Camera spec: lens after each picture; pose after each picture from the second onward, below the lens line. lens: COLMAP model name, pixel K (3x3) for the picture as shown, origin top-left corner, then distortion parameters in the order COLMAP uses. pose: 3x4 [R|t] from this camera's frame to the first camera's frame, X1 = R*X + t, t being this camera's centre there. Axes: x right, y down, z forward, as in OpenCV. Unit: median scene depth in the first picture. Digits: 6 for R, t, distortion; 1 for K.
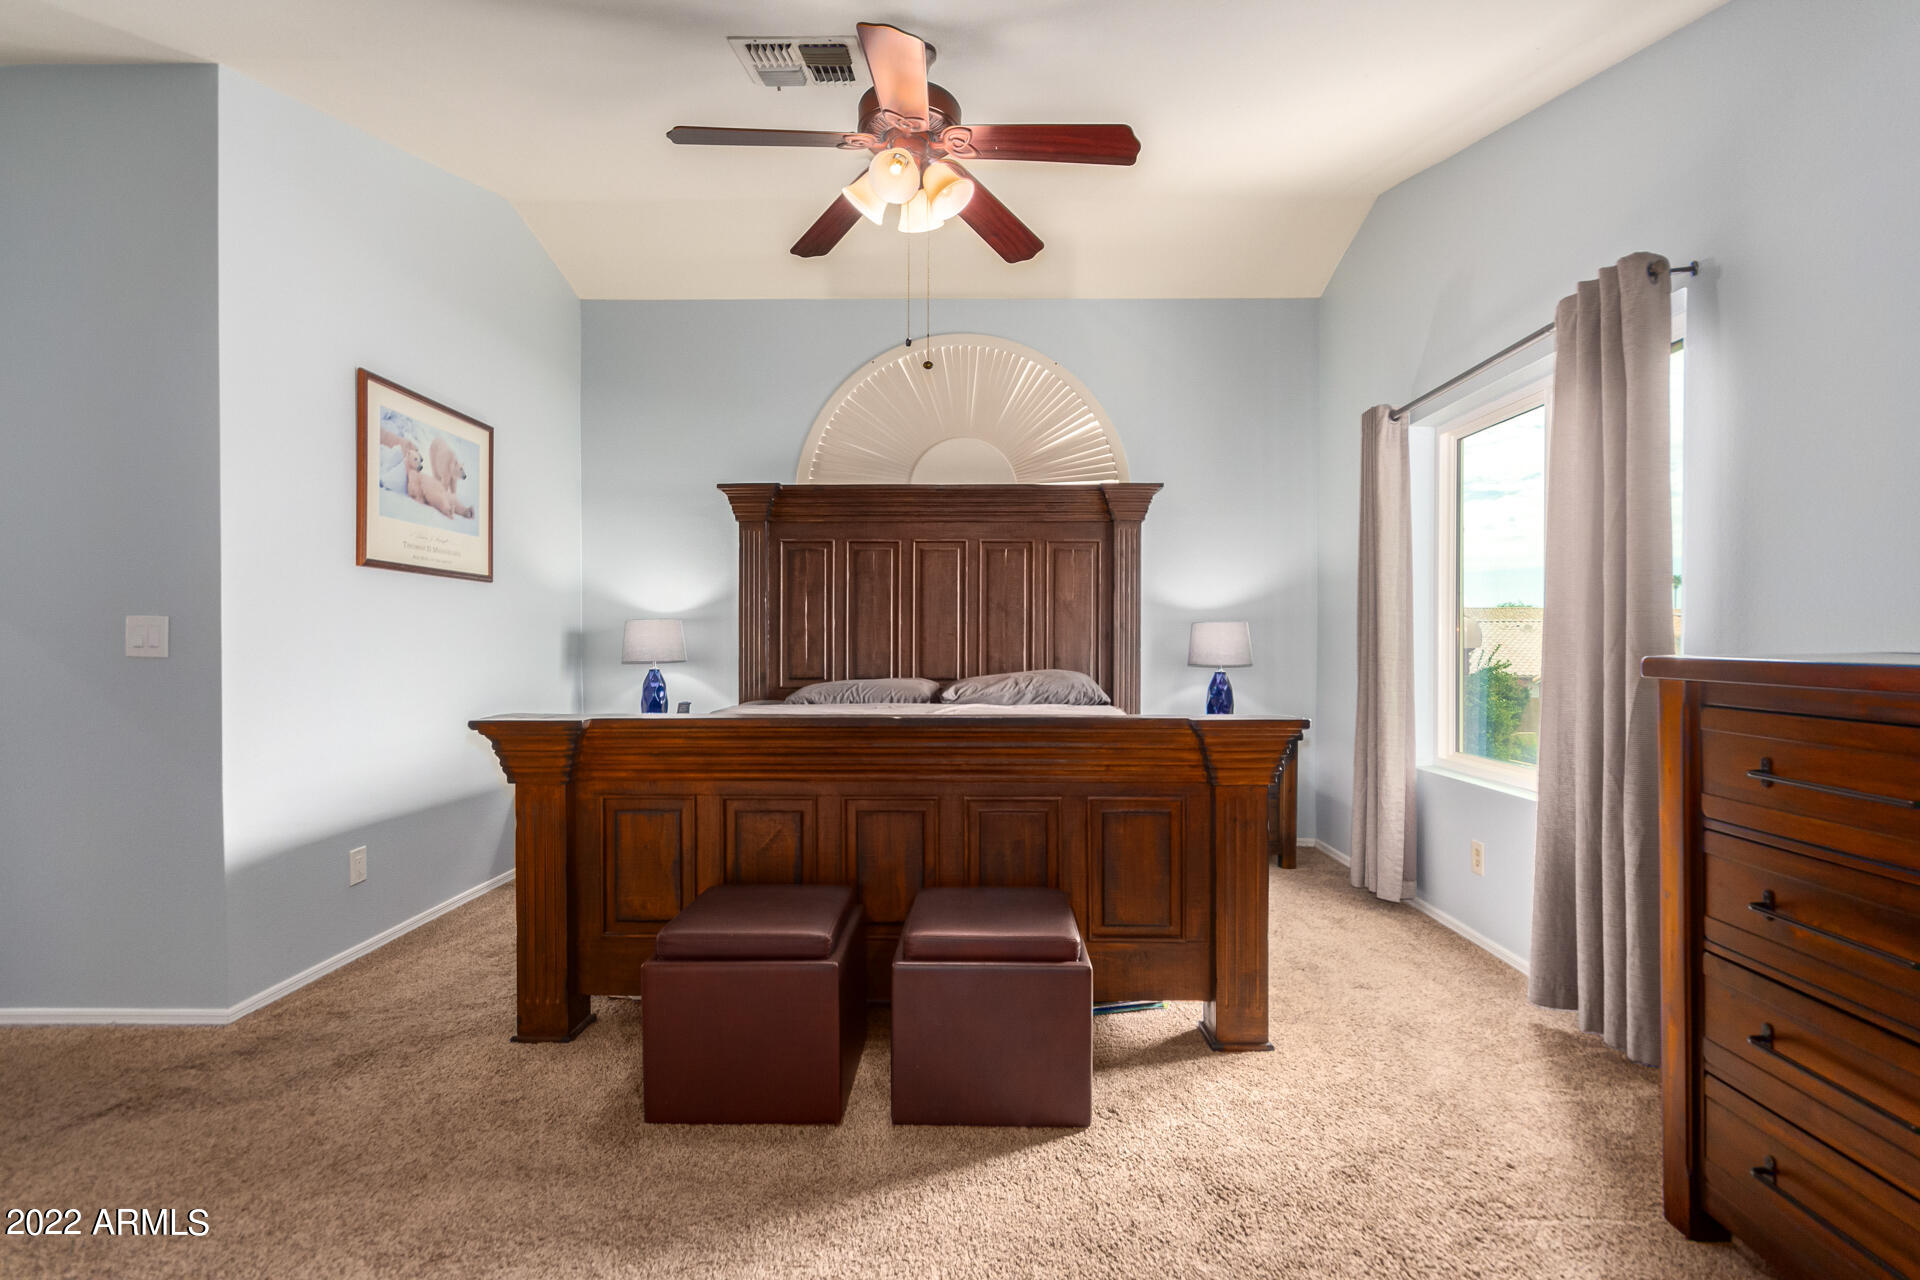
lens RADIAL K [[880.9, 0, 992.5], [0, 880.9, 648.0], [0, 0, 1]] dist [-0.000450, 0.000853]
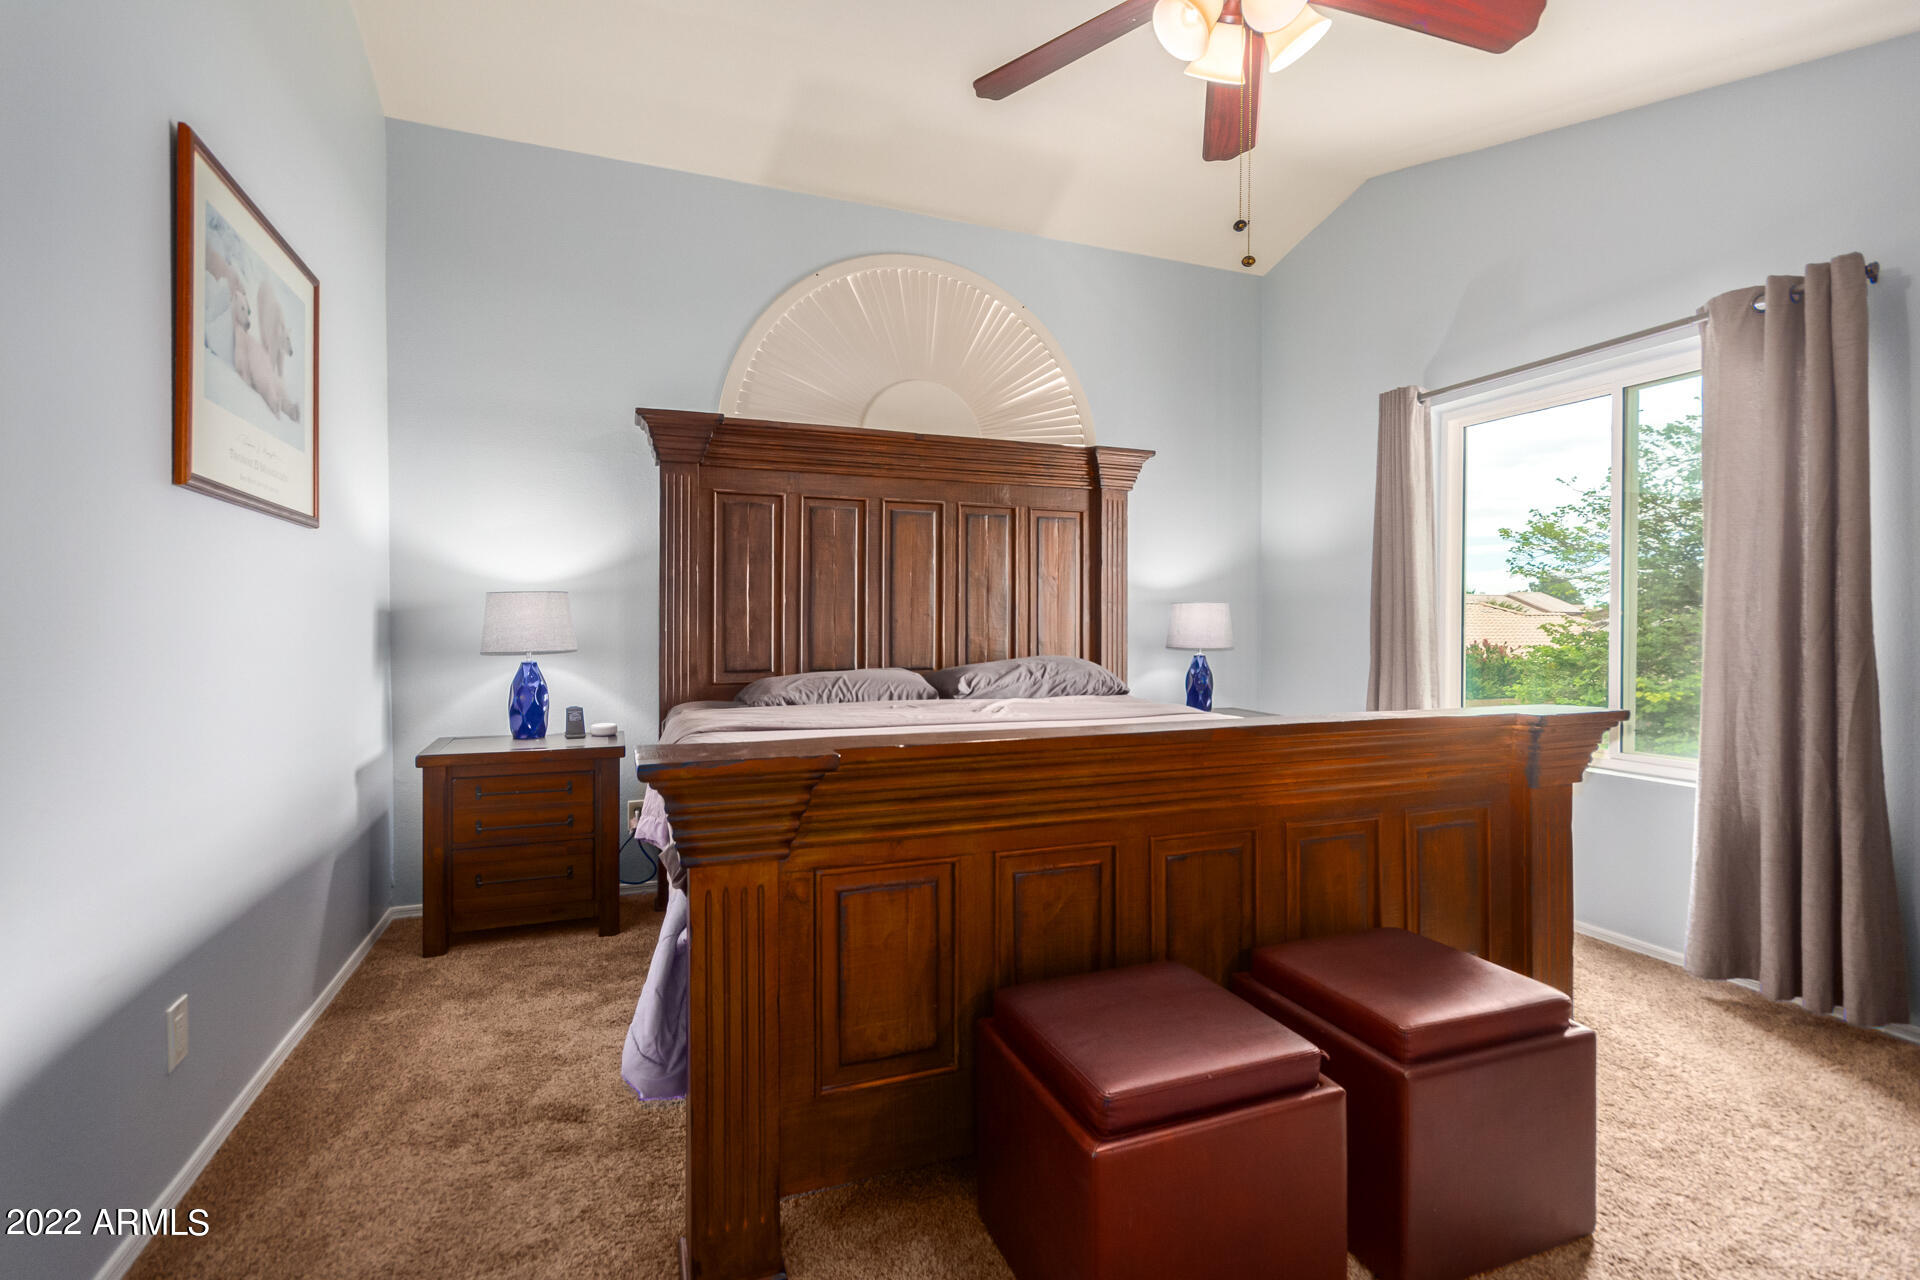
lens RADIAL K [[880.9, 0, 959.9], [0, 880.9, 631.4], [0, 0, 1]] dist [-0.000450, 0.000853]
pose [[0.927271, -0.002636, 0.374383, -0.334087], [0.001565, 0.999994, 0.003166, -0.002298], [-0.374389, -0.002350, 0.927269, 0.220040]]
